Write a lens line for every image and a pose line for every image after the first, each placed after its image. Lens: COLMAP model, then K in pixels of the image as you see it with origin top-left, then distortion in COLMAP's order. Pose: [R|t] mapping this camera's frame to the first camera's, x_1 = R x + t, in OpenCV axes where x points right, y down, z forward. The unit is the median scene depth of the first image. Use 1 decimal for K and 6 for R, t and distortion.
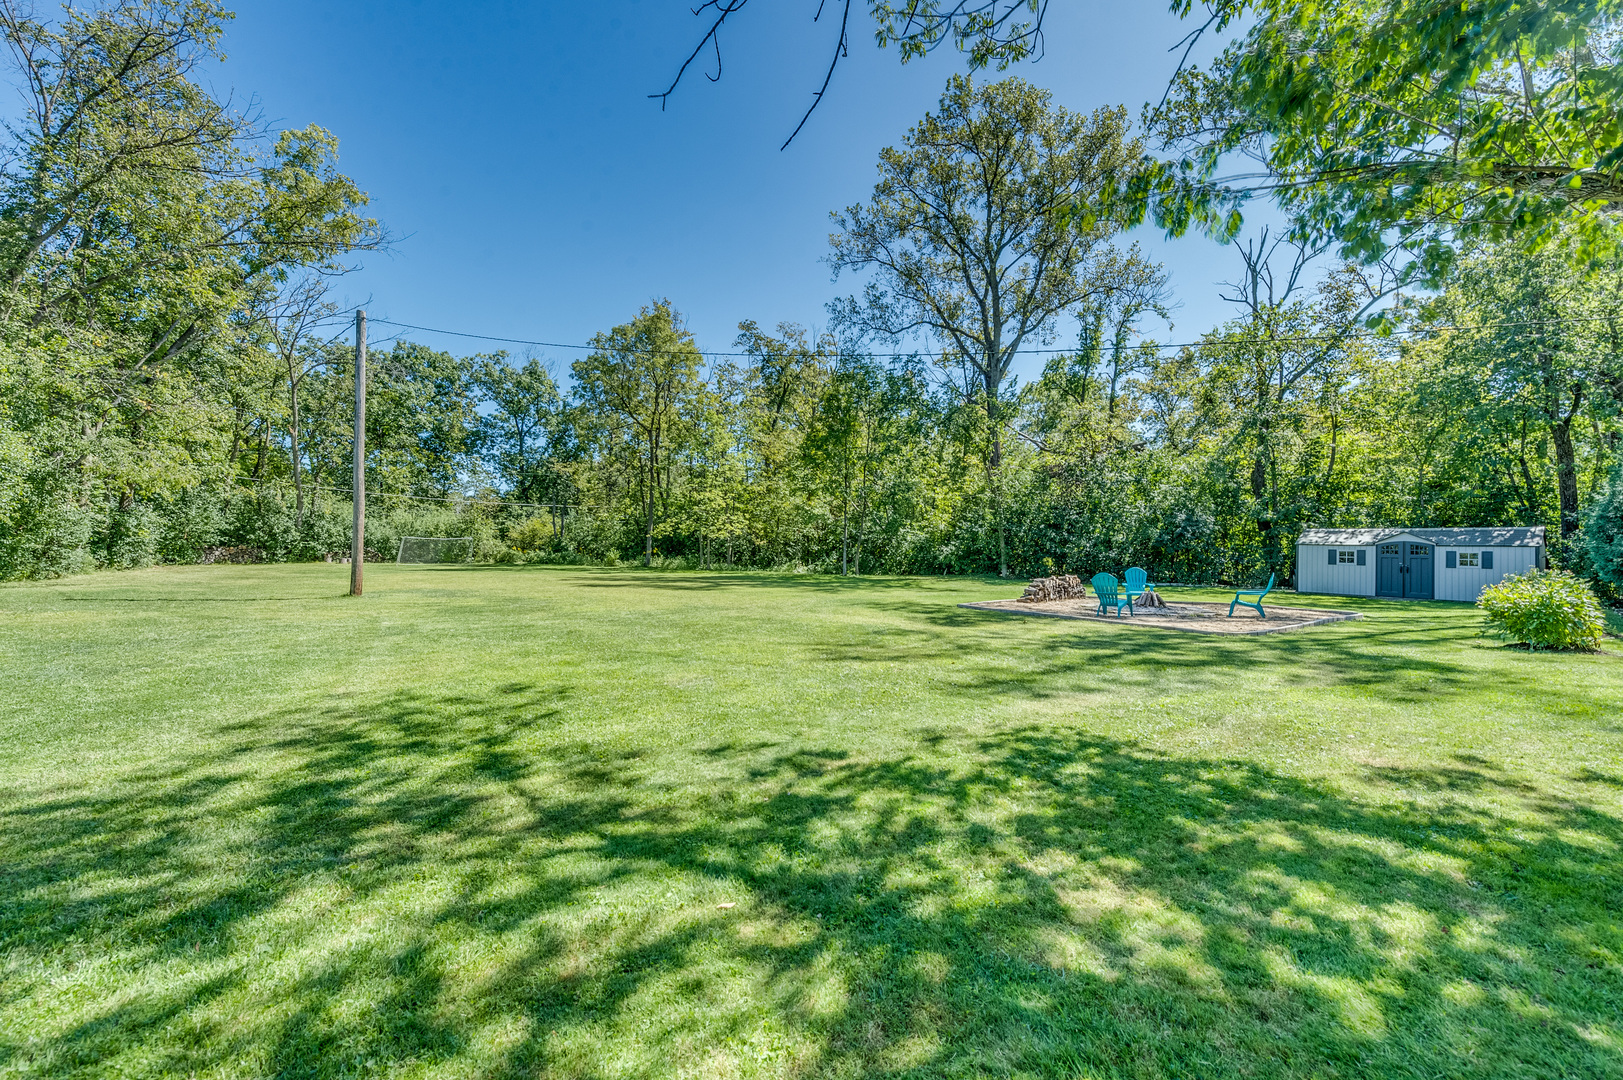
lens RADIAL K [[636.3, 0, 809.1], [0, 636.3, 535.8], [0, 0, 1]] dist [0.005483, -0.000101]
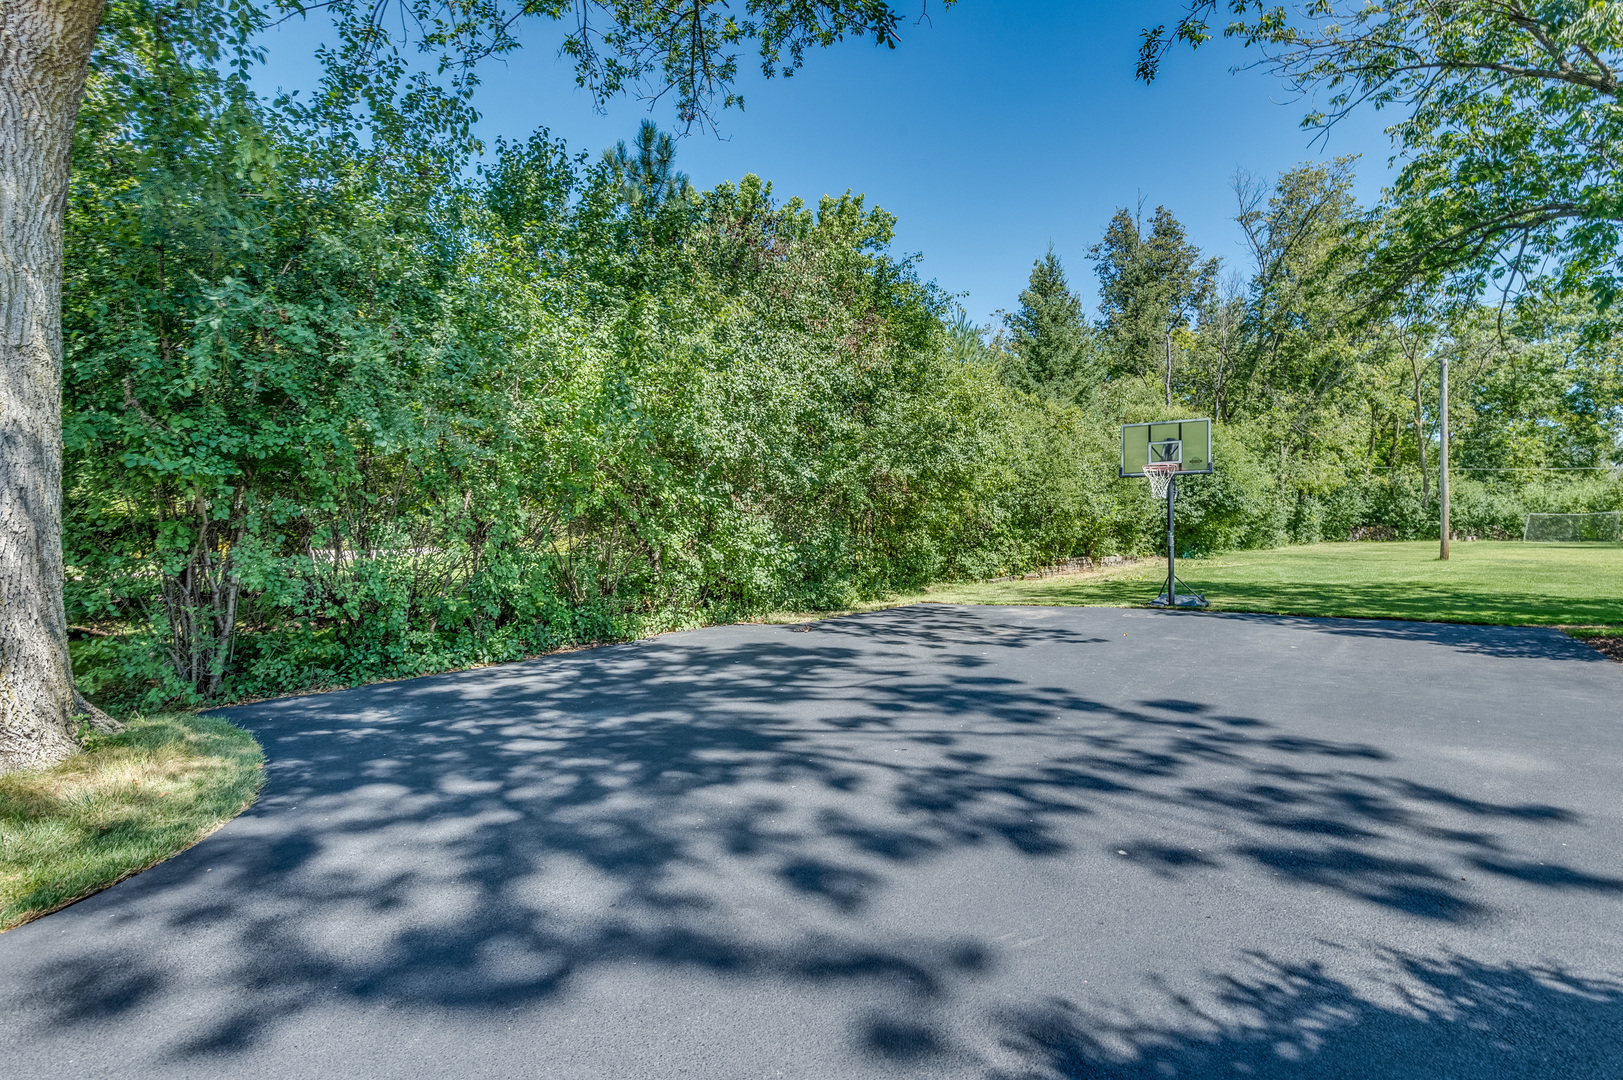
lens RADIAL K [[819.6, 0, 811.5], [0, 819.6, 540.0], [0, 0, 1]] dist [0.002007, -0.000638]
pose [[0.230997, -0.000565, -0.972954, 0.296926], [0.036392, 0.999305, 0.008060, -0.007542], [0.972274, -0.037269, 0.230857, -0.318720]]
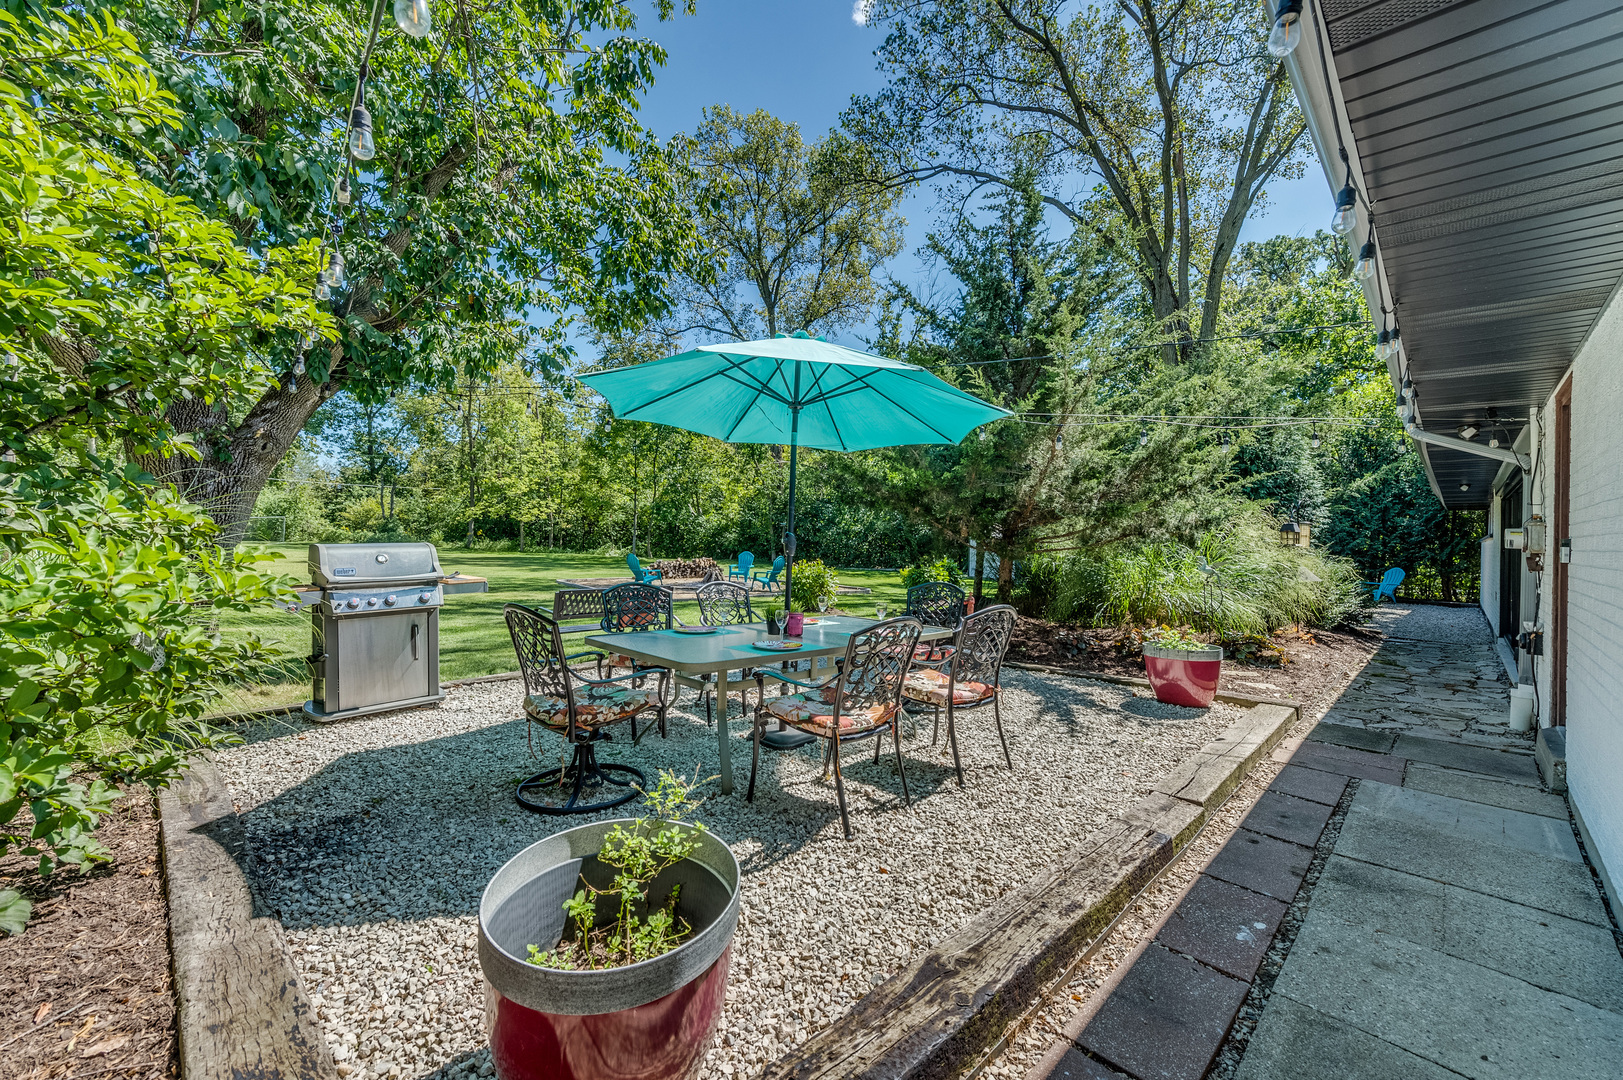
lens RADIAL K [[636.3, 0, 809.1], [0, 636.3, 535.8], [0, 0, 1]] dist [0.005483, -0.000101]
pose [[0.997367, 0.017323, 0.070418, 0.235449], [-0.018797, 0.999617, 0.020332, -0.002917], [-0.070039, -0.021602, 0.997310, -0.082541]]
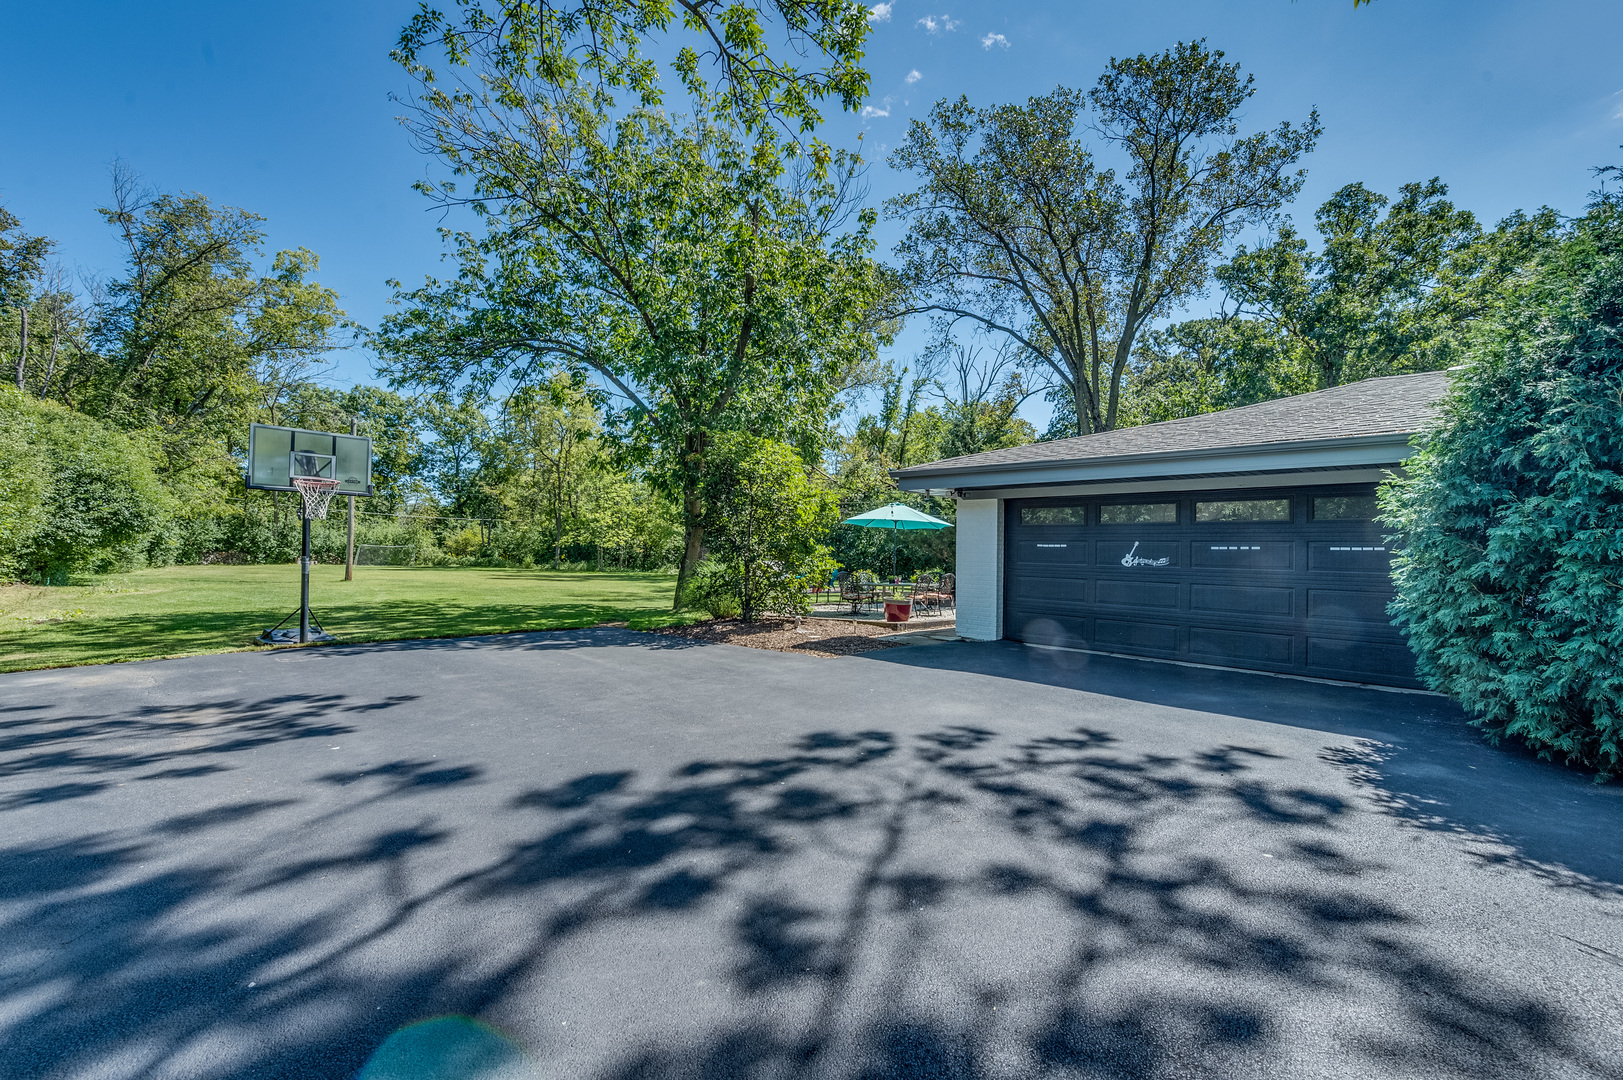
lens RADIAL K [[636.3, 0, 809.1], [0, 636.3, 535.8], [0, 0, 1]] dist [0.005483, -0.000101]
pose [[0.997376, 0.008602, 0.071881, 0.170404], [-0.007851, 0.999912, -0.010721, -0.009228], [-0.071967, 0.010129, 0.997356, -0.337238]]
